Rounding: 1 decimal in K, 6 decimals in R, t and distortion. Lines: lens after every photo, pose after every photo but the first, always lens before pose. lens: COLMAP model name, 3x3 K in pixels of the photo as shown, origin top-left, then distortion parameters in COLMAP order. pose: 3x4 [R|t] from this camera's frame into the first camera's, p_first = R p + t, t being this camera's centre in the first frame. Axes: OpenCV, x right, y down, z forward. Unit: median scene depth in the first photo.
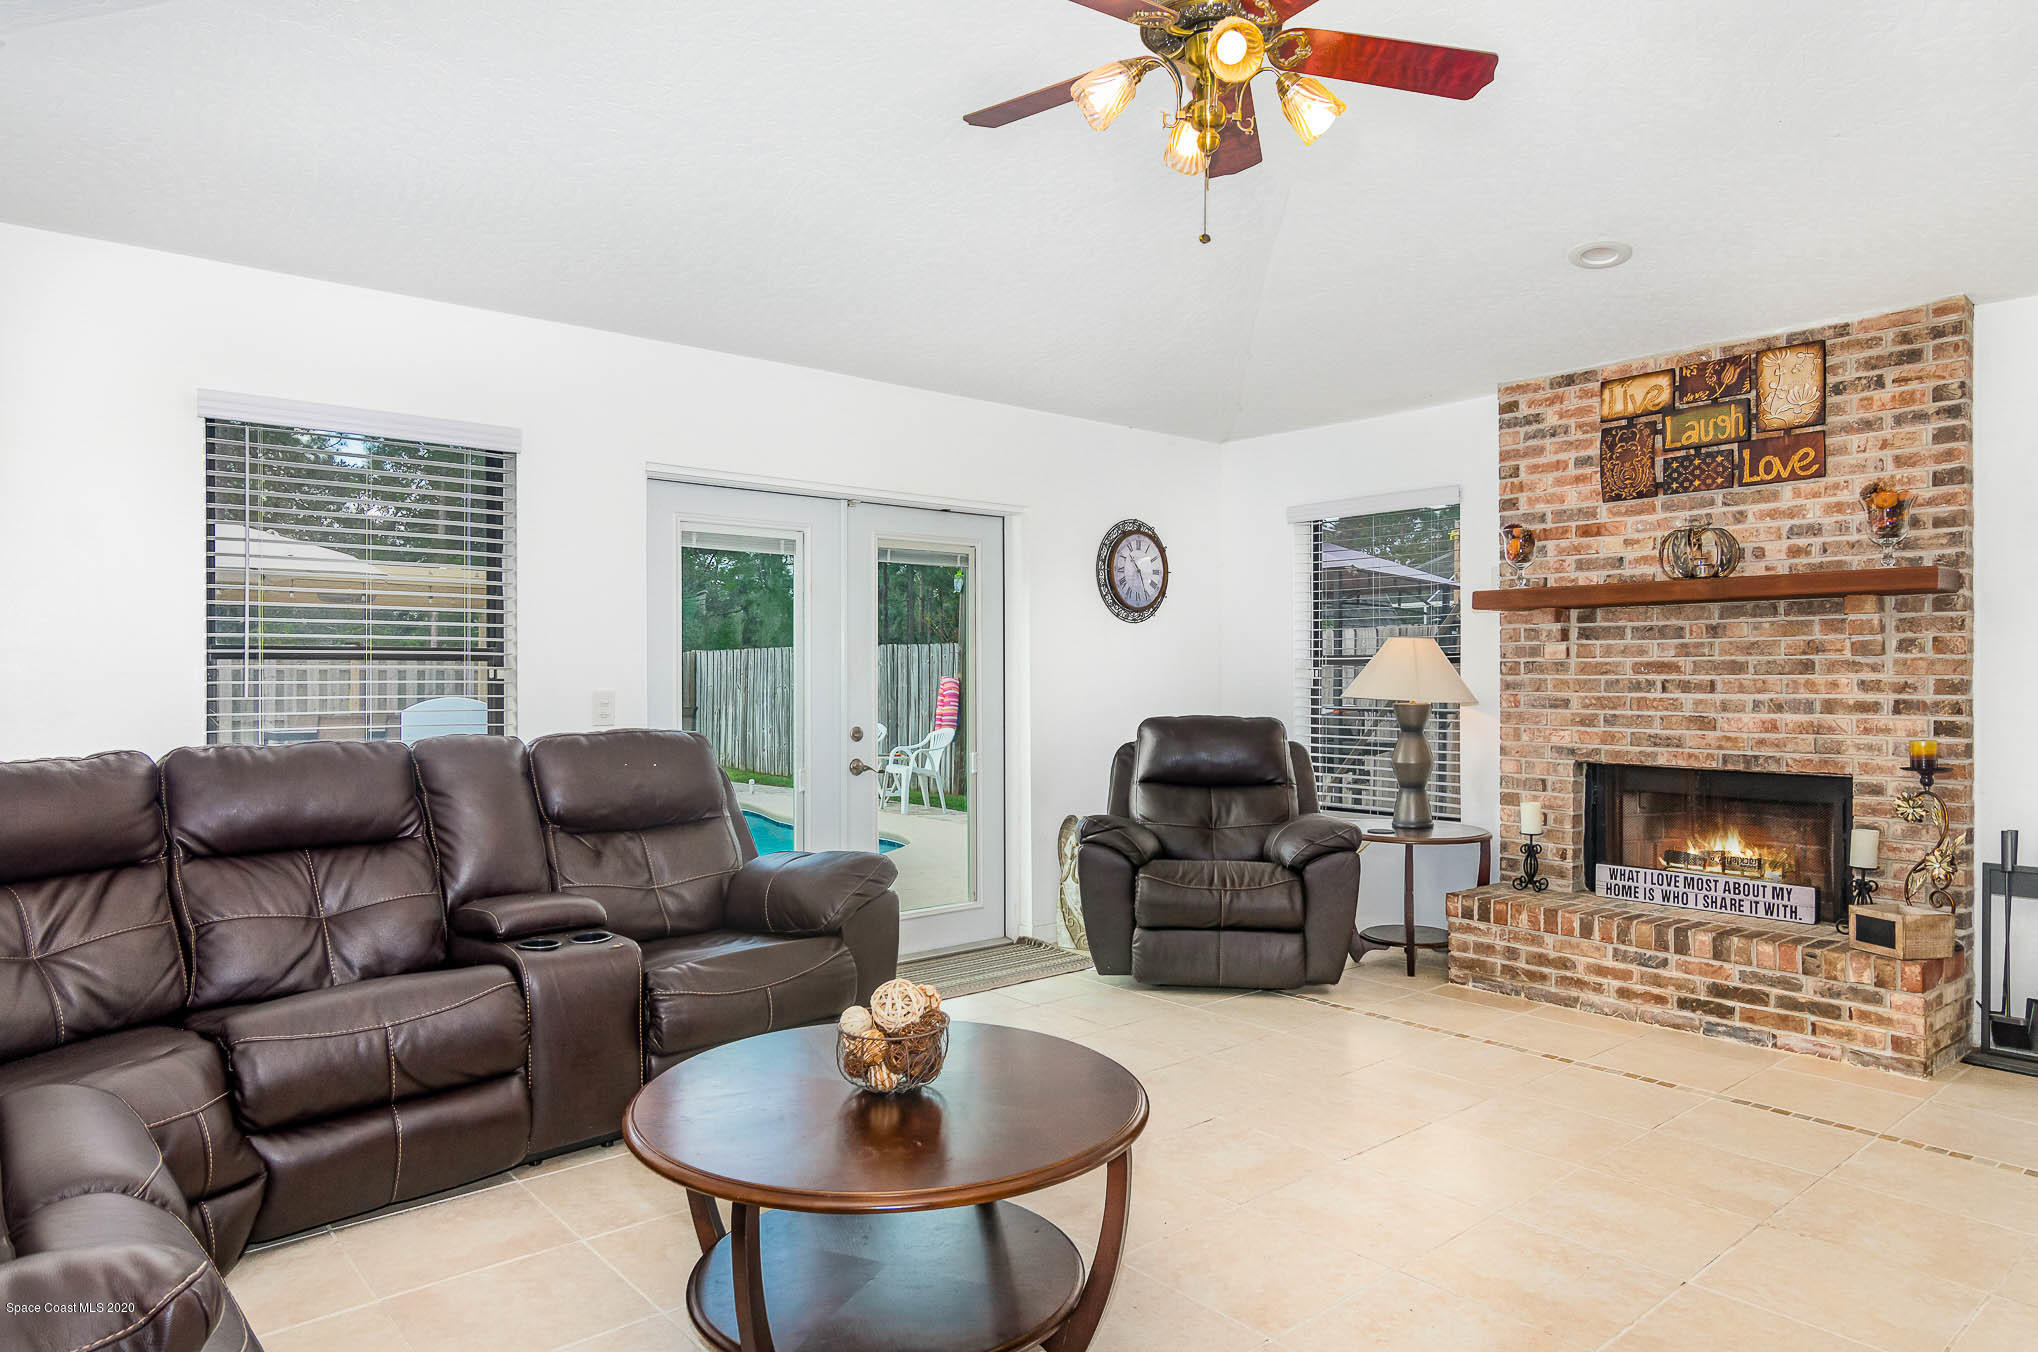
lens RADIAL K [[1254.7, 0, 1028.6], [0, 1254.7, 676.5], [0, 0, 1]] dist [0.010641, 0.003751]
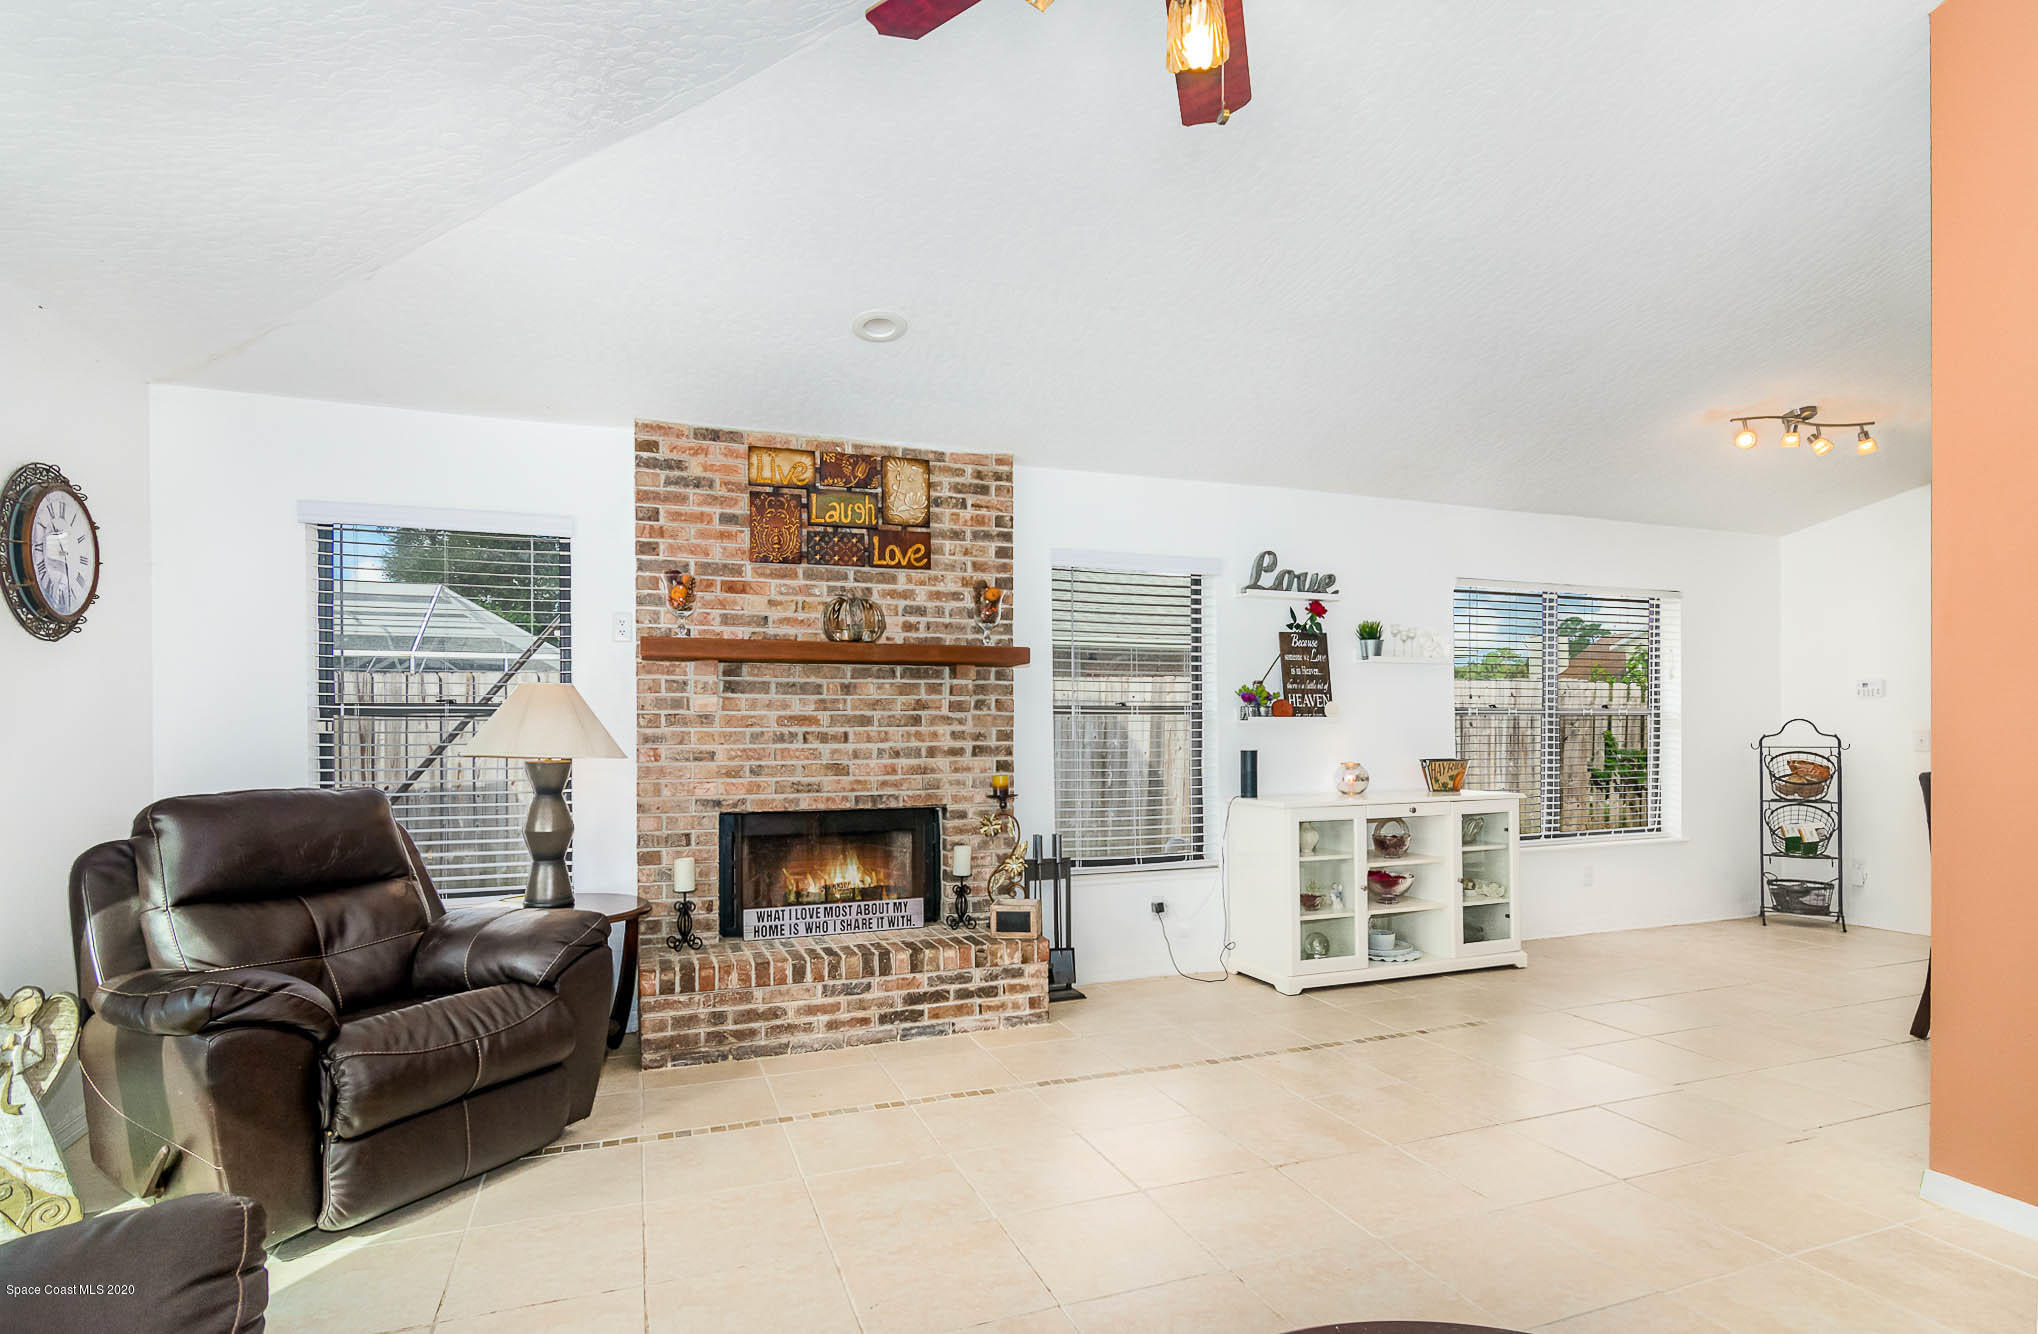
lens RADIAL K [[1009.1, 0, 997.1], [0, 1009.1, 727.6], [0, 0, 1]] dist [-0.002471, 0.000242]
pose [[0.350471, -0.001674, 0.936572, -0.275373], [0.002765, 0.999996, 0.000753, -0.001206], [-0.936570, 0.002325, 0.350474, 0.559650]]
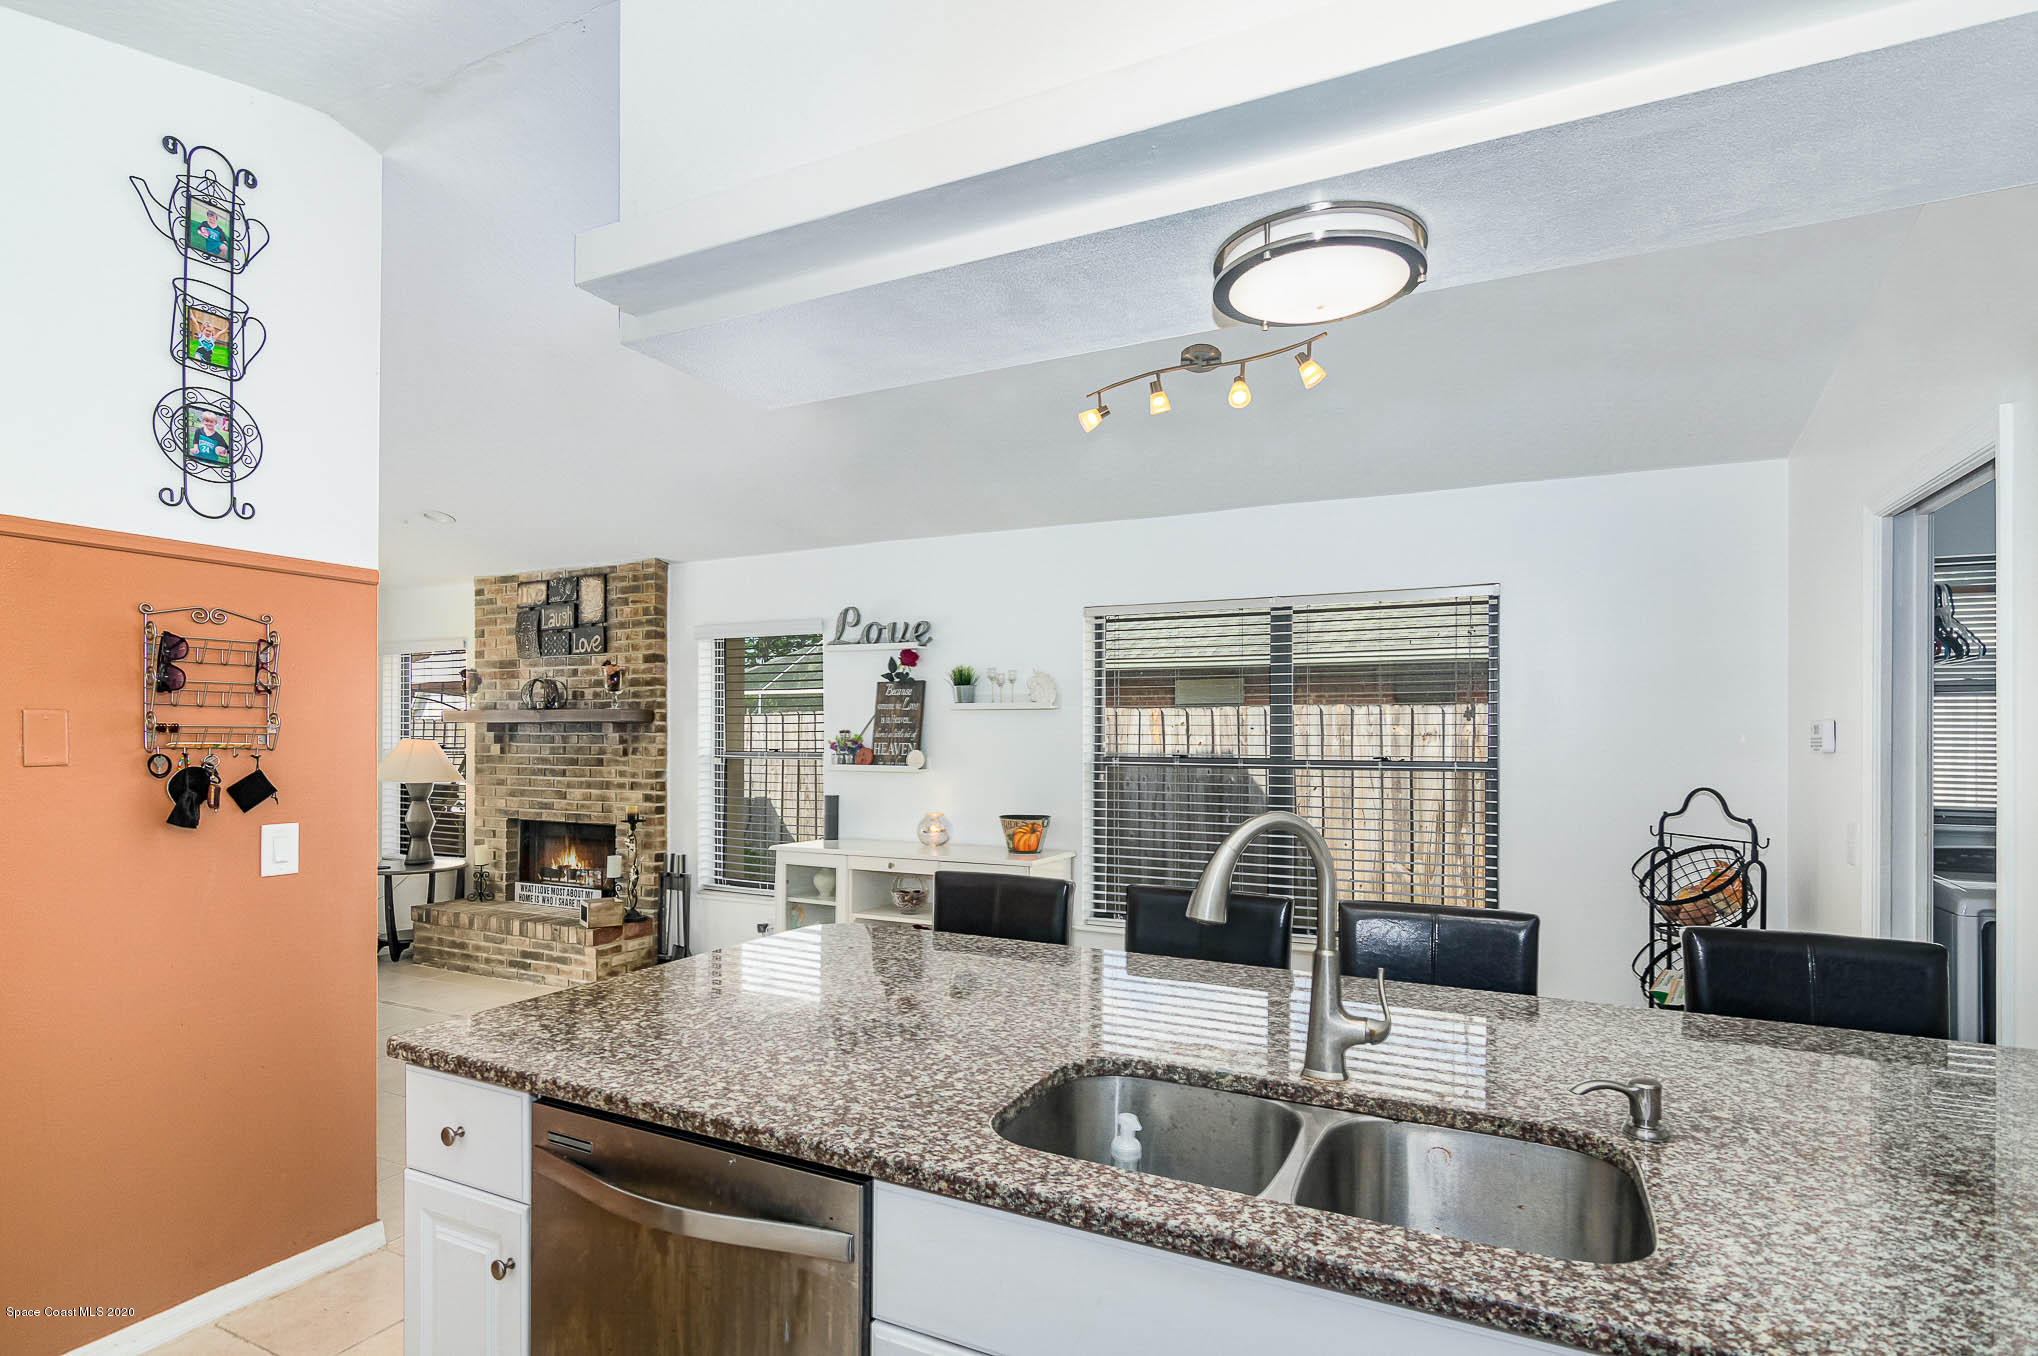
lens RADIAL K [[1009.1, 0, 997.1], [0, 1009.1, 730.8], [0, 0, 1]] dist [0.001686, -0.000653]
pose [[0.923007, 0.006507, 0.384727, 0.569251], [-0.005313, 0.999977, -0.004167, -0.046147], [-0.384746, 0.001802, 0.923021, -0.466338]]
